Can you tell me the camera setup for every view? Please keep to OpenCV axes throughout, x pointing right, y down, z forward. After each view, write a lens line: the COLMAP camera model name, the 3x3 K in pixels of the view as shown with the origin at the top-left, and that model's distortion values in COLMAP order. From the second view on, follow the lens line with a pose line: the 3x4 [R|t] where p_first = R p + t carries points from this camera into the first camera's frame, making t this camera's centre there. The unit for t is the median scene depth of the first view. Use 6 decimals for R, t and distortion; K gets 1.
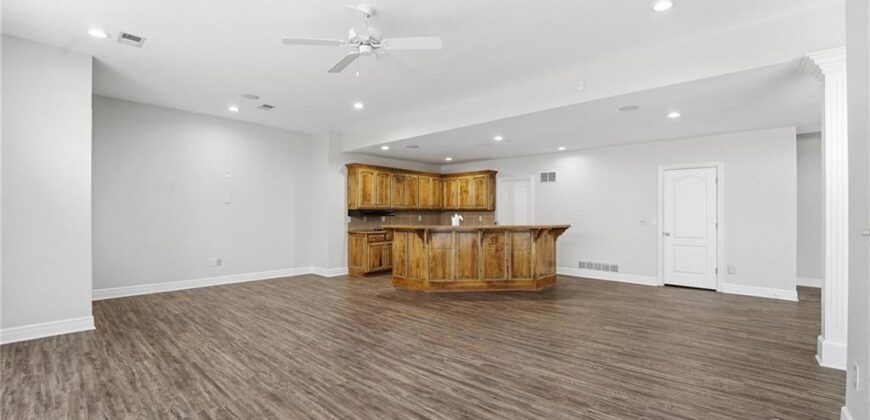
lens RADIAL K [[359.4, 0, 423.1], [0, 359.4, 209.9], [0, 0, 1]] dist [-0.026291, 0.001147]
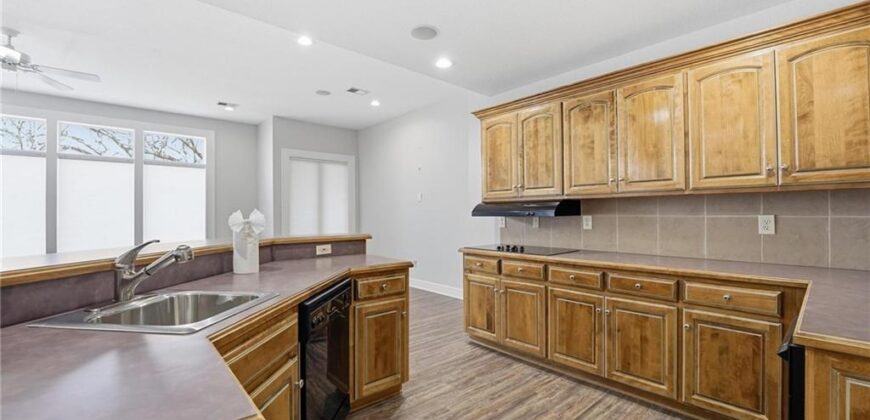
lens RADIAL K [[359.4, 0, 432.8], [0, 359.4, 210.2], [0, 0, 1]] dist [-0.026291, 0.001147]
pose [[-0.092225, -0.013130, -0.995652, 0.302163], [0.014654, 0.999787, -0.014542, 0.014894], [0.995630, -0.015932, -0.092013, 0.914150]]
